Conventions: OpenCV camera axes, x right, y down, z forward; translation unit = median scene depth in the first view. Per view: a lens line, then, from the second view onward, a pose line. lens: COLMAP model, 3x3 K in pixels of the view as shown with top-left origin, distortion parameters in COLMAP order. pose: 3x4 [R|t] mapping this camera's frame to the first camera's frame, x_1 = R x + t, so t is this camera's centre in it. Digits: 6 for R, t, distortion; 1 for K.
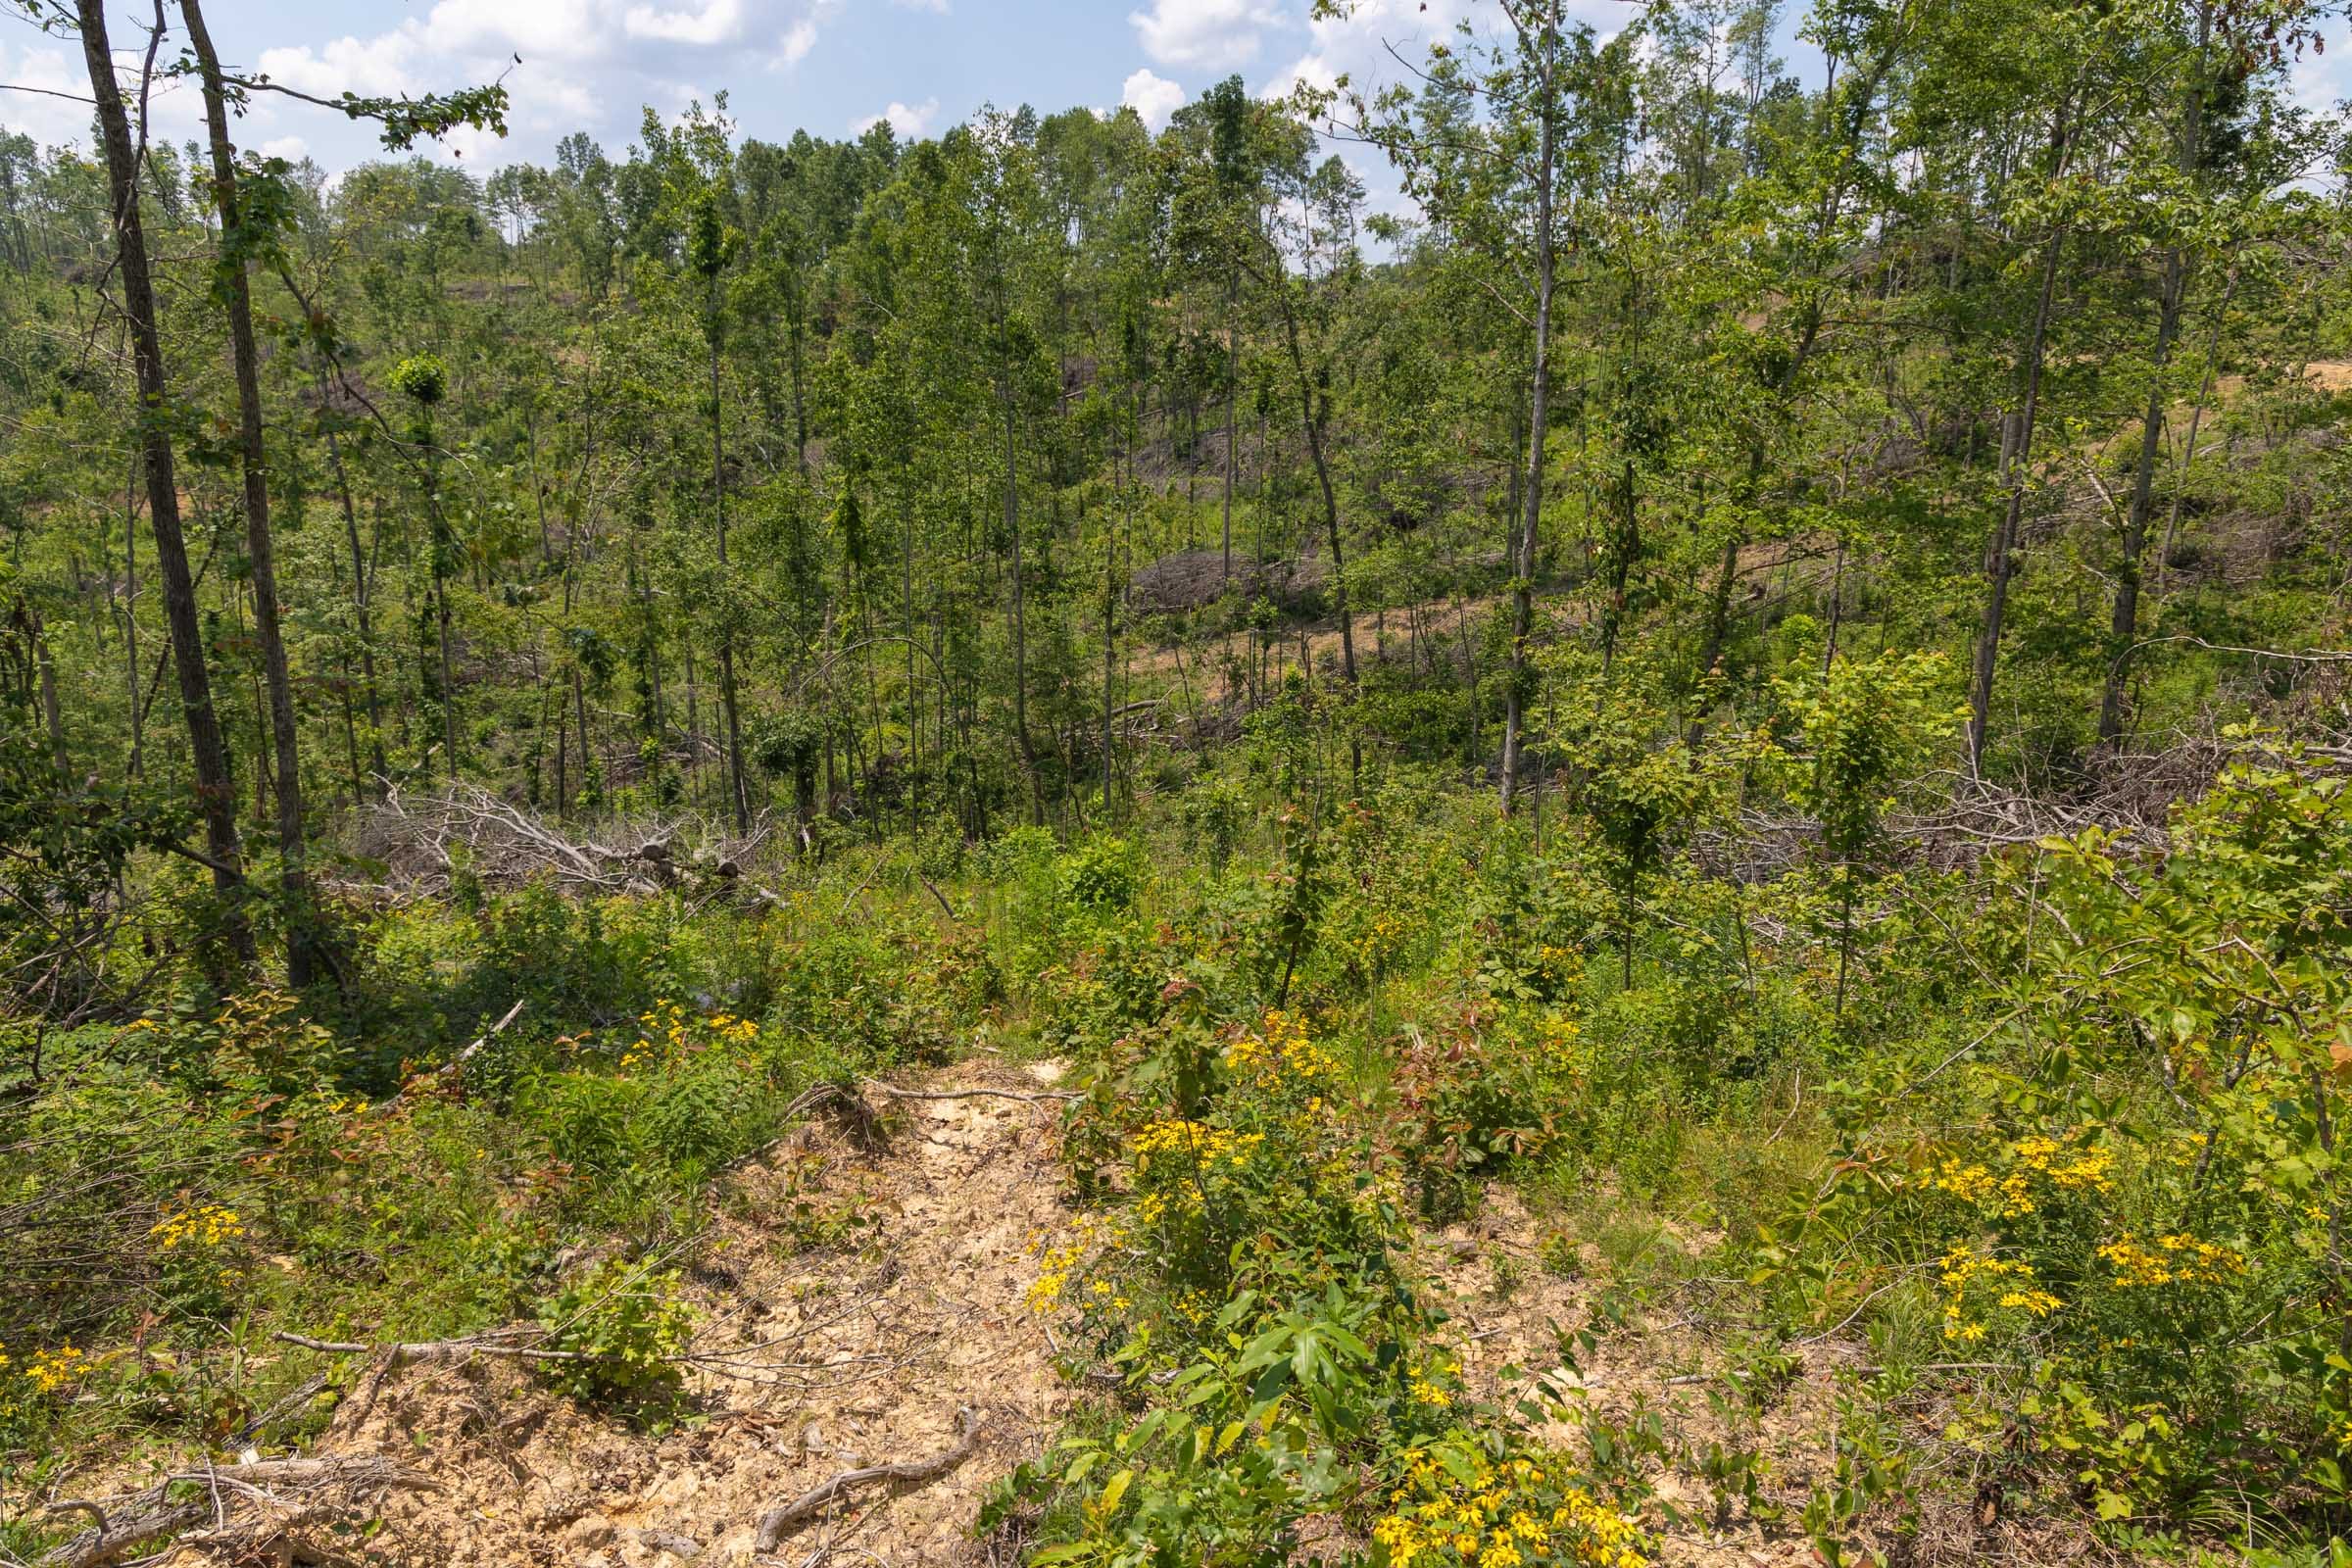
lens RADIAL K [[1572.4, 0, 1173.1], [0, 1572.4, 768.3], [0, 0, 1]] dist [0.007375, 0.007567]
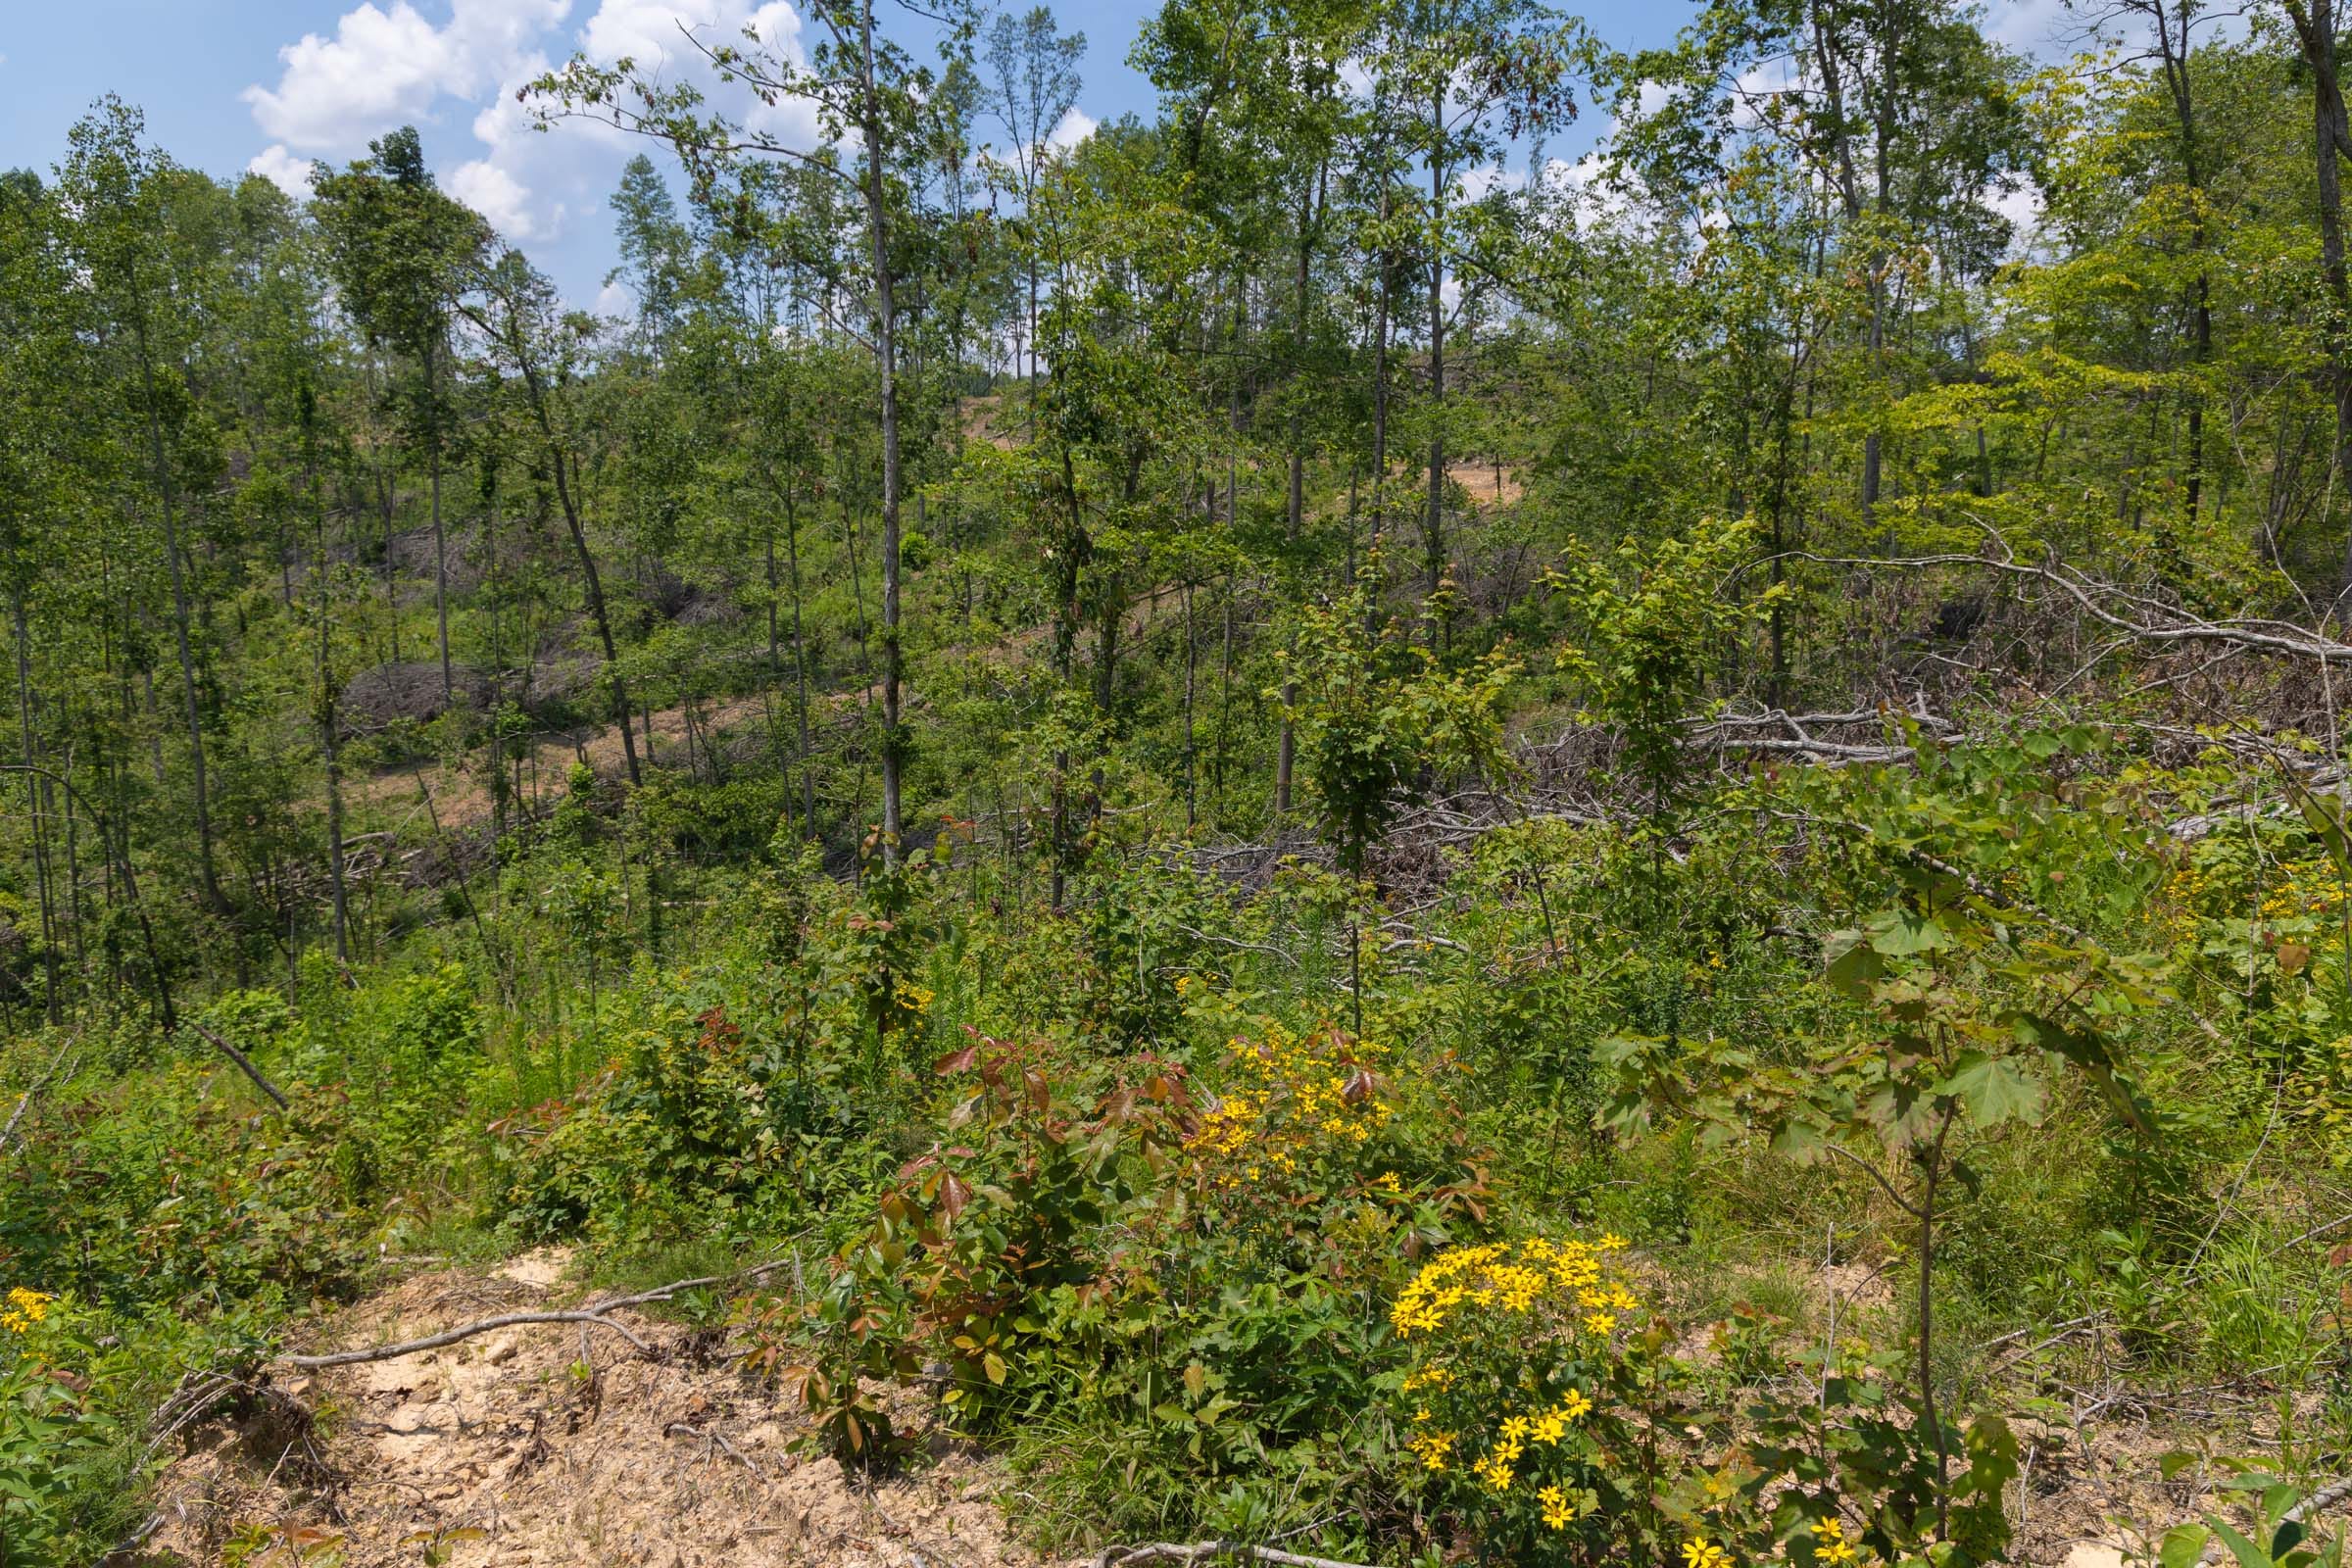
lens RADIAL K [[1572.4, 0, 1182.8], [0, 1572.4, 775.2], [0, 0, 1]] dist [0.007375, 0.007567]
pose [[0.882135, -0.076999, 0.464661, -0.020313], [0.108190, 0.993293, -0.040795, 0.007364], [-0.458403, 0.086258, 0.884549, 0.042995]]
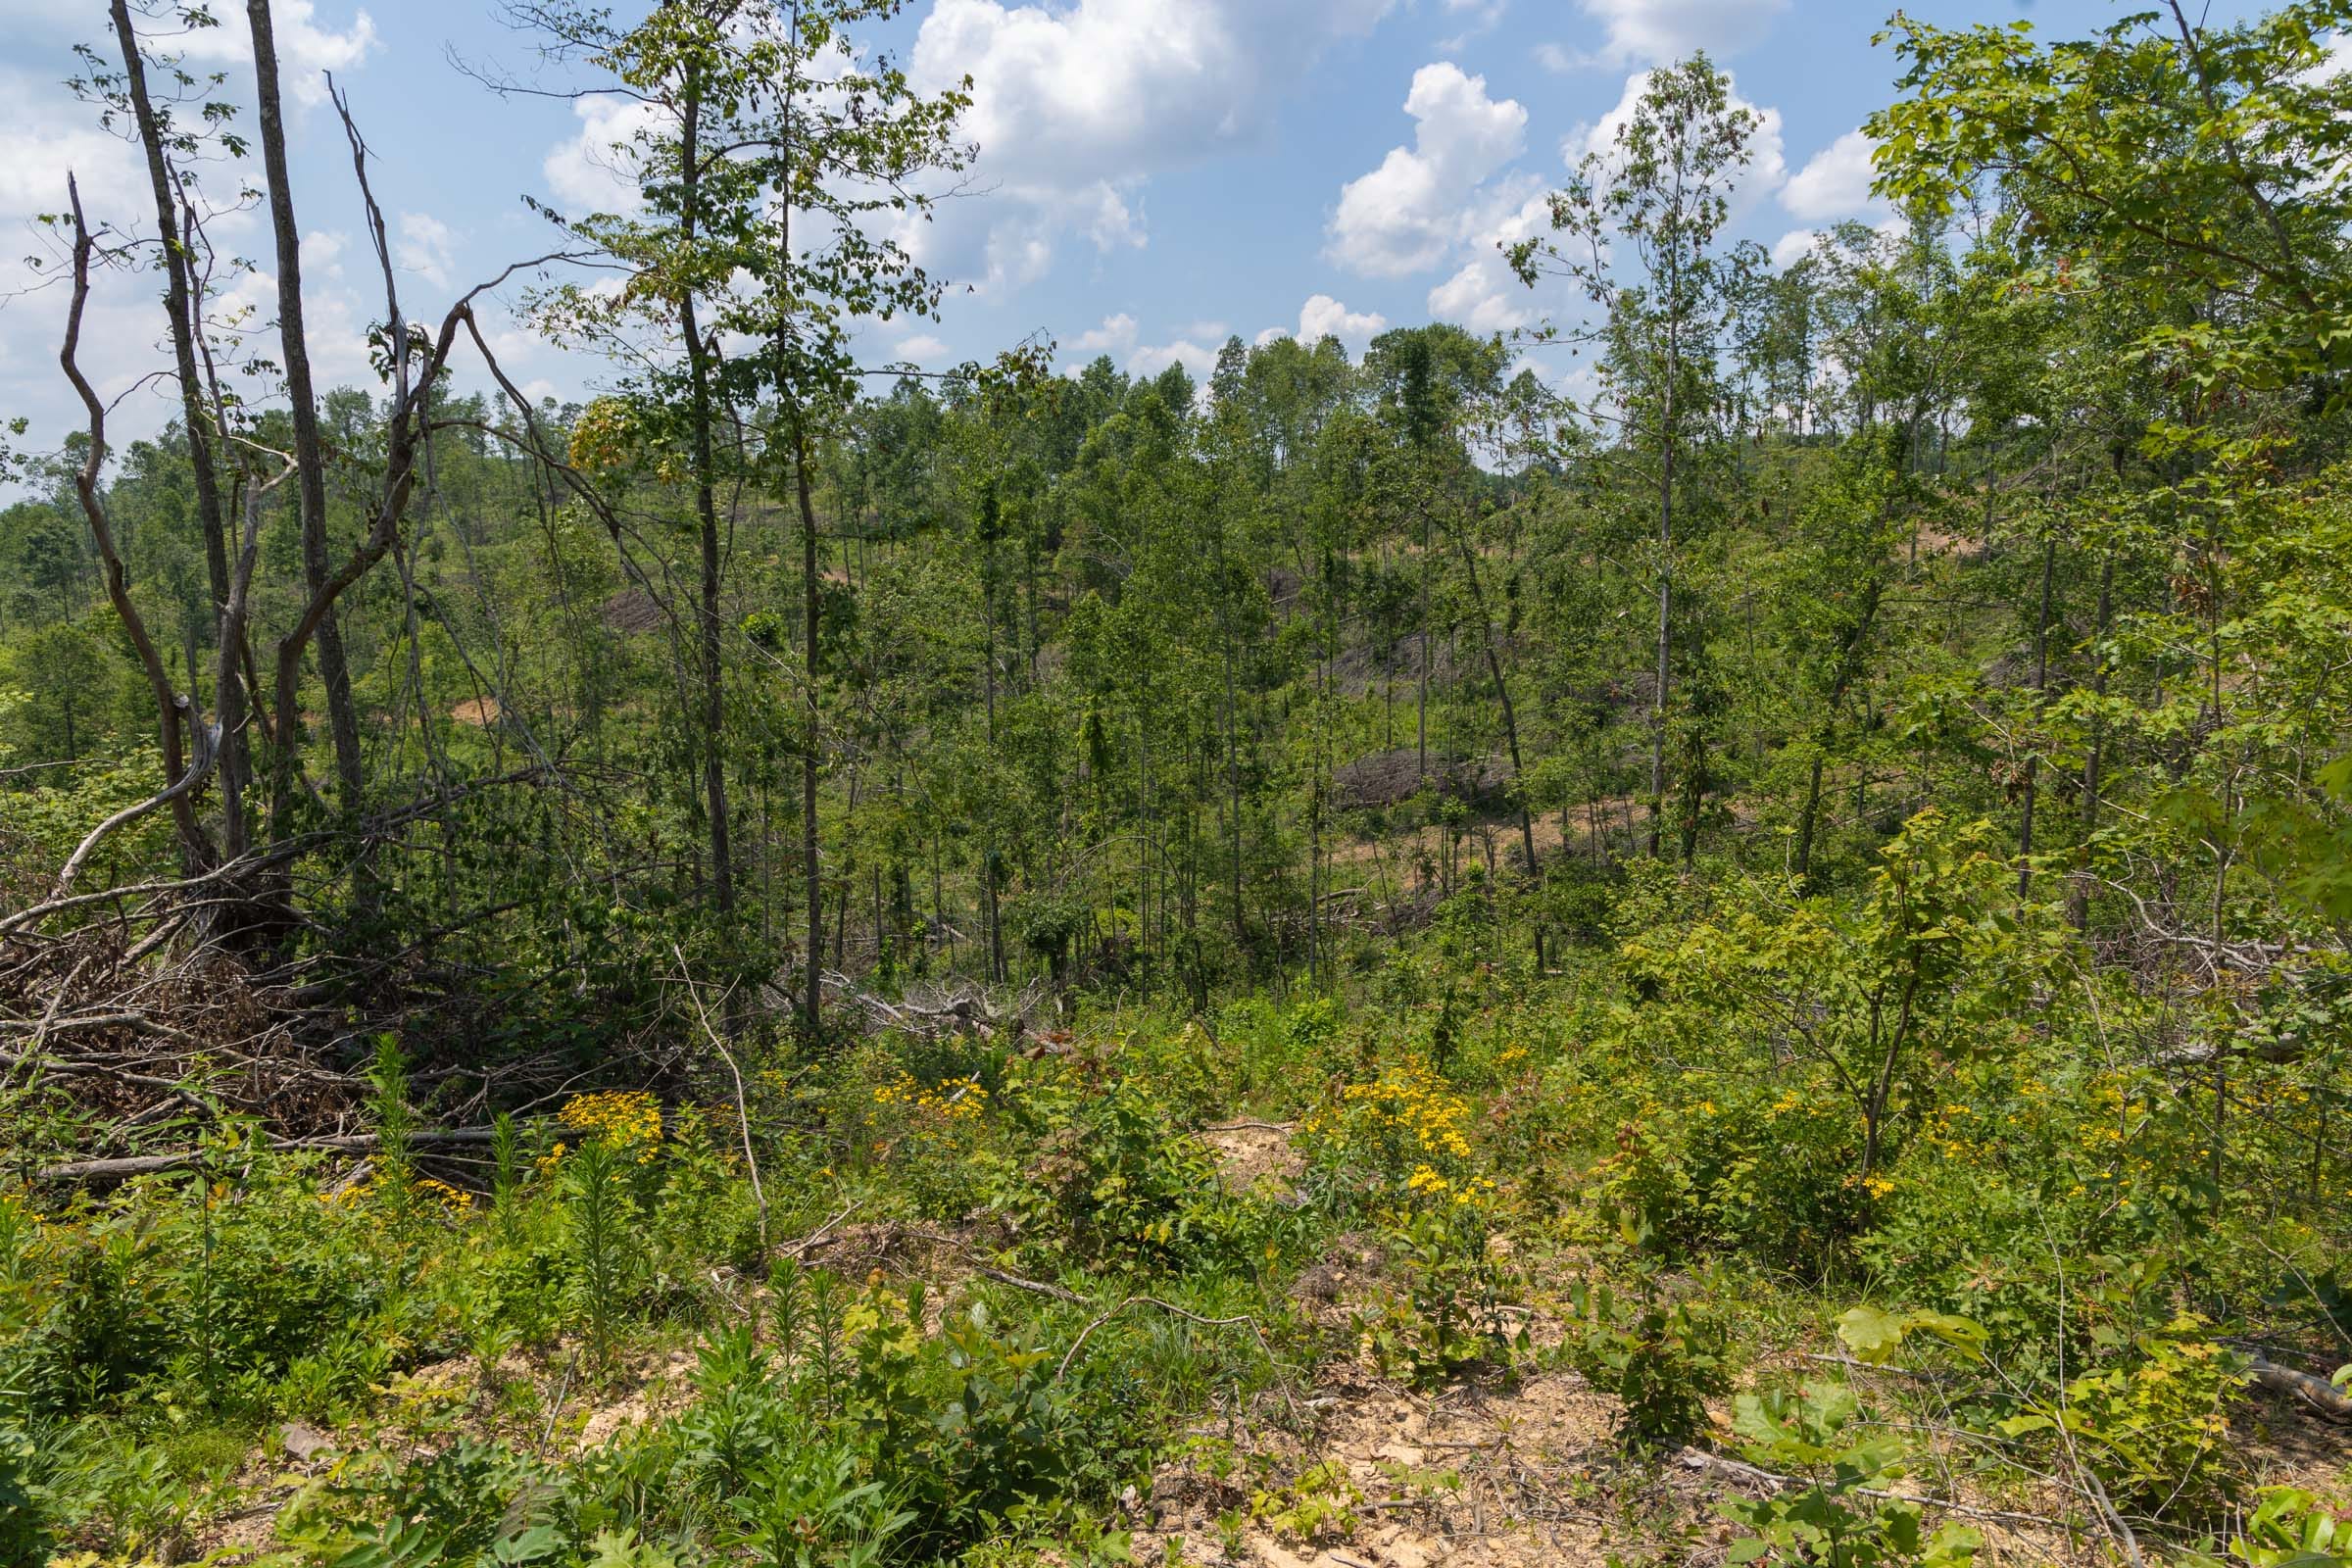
lens RADIAL K [[1572.4, 0, 1171.2], [0, 1572.4, 770.8], [0, 0, 1]] dist [0.007375, 0.007567]
pose [[0.991776, -0.003549, -0.127934, 0.001677], [-0.011326, 0.993259, -0.115359, 0.002822], [0.127481, 0.115859, 0.985051, -0.102024]]
